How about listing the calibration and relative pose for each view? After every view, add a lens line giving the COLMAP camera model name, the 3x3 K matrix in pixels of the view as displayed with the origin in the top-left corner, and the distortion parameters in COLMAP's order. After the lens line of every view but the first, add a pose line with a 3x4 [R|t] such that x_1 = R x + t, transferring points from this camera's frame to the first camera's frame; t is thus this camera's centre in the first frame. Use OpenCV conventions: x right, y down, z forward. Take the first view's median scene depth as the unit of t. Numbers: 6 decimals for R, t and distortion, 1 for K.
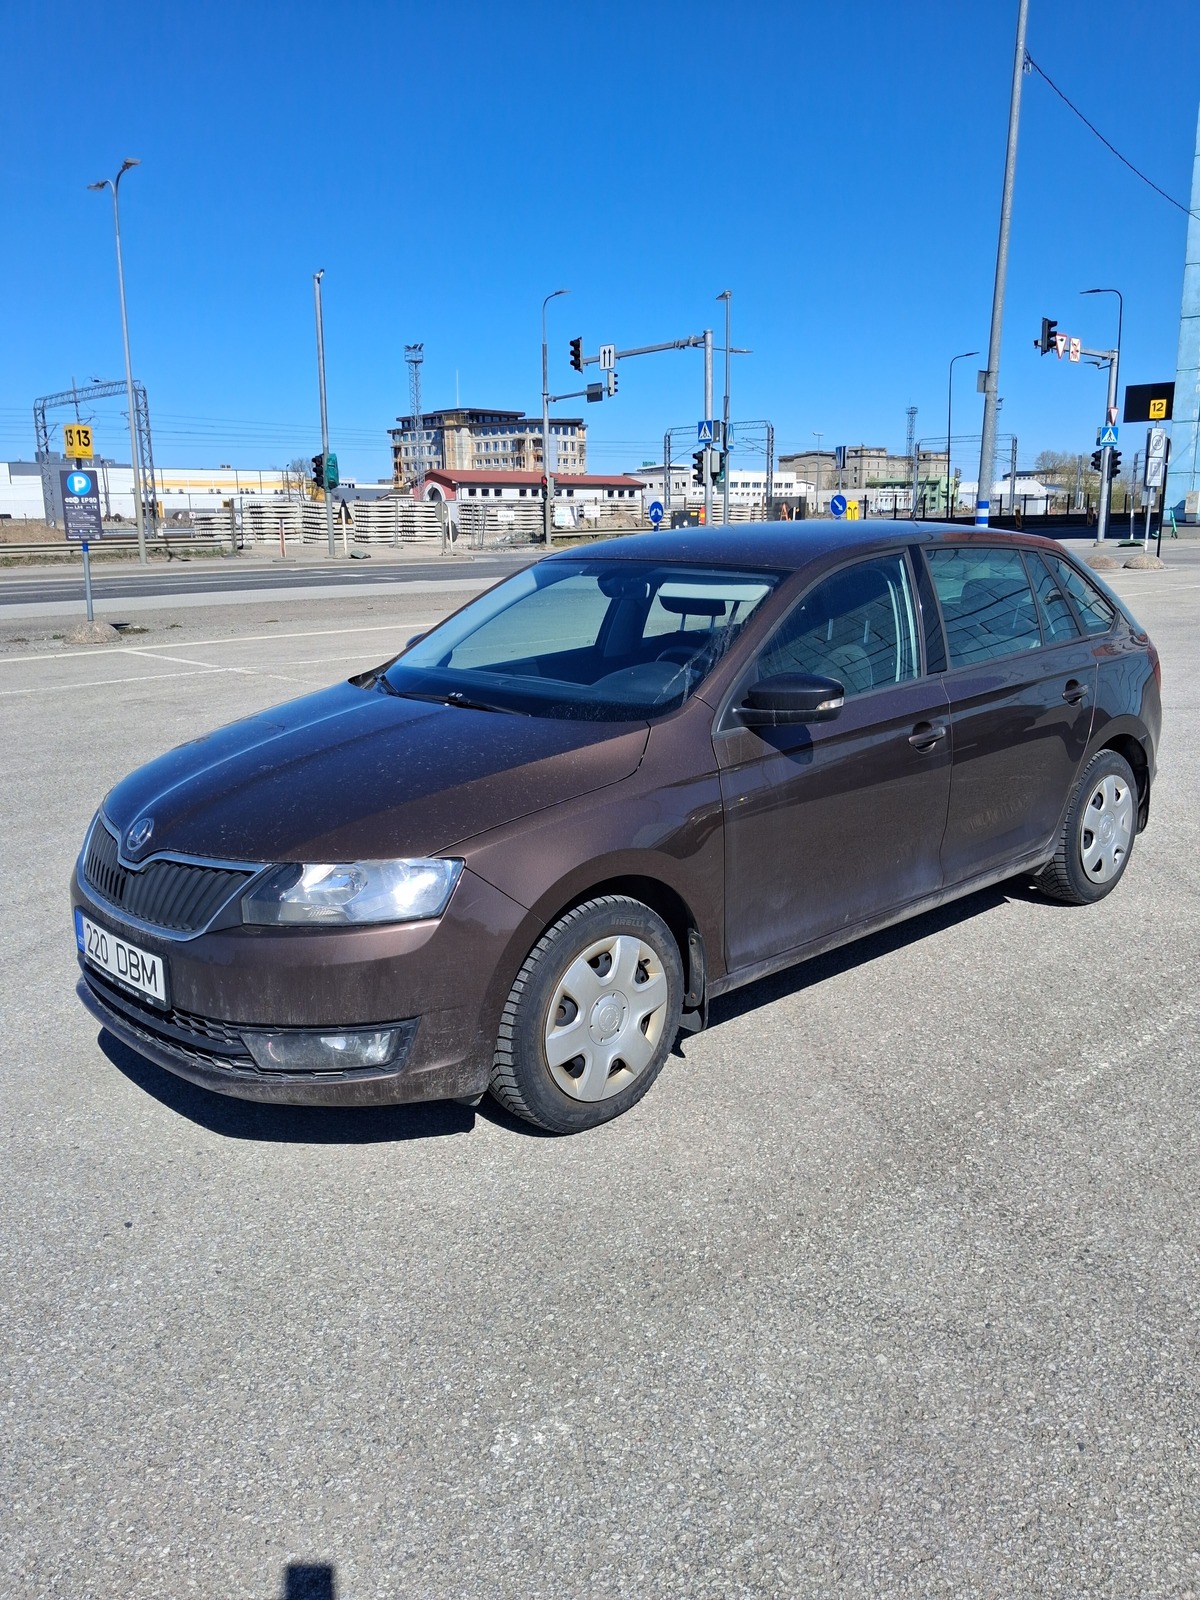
lens RADIAL K [[1259.3, 0, 596.0], [0, 1259.3, 821.4], [0, 0, 1]] dist [-0.004955, -0.002362]
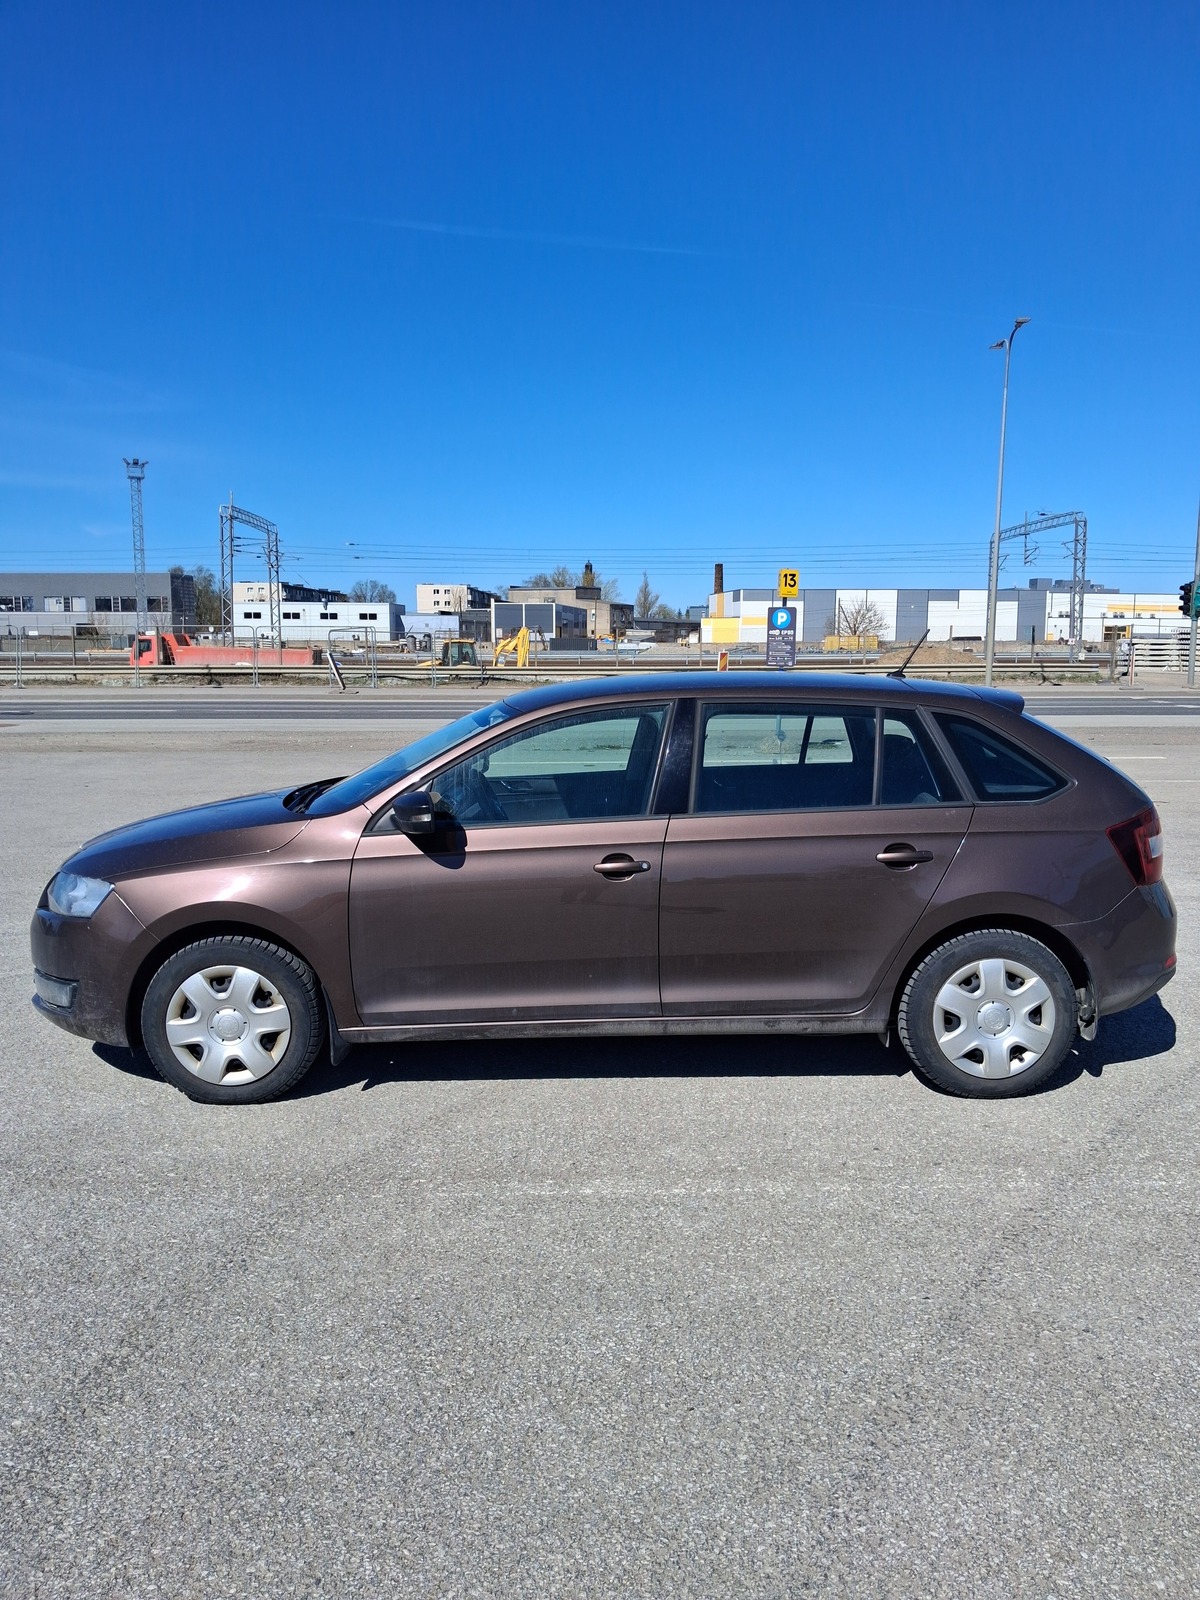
lens RADIAL K [[1252.5, 0, 598.2], [0, 1252.5, 806.0], [0, 0, 1]] dist [-0.004162, -0.004015]
pose [[0.746314, 0.098346, -0.658288, 0.106969], [-0.167128, 0.985027, -0.042316, -0.008185], [0.644270, 0.141600, 0.751576, 0.016918]]
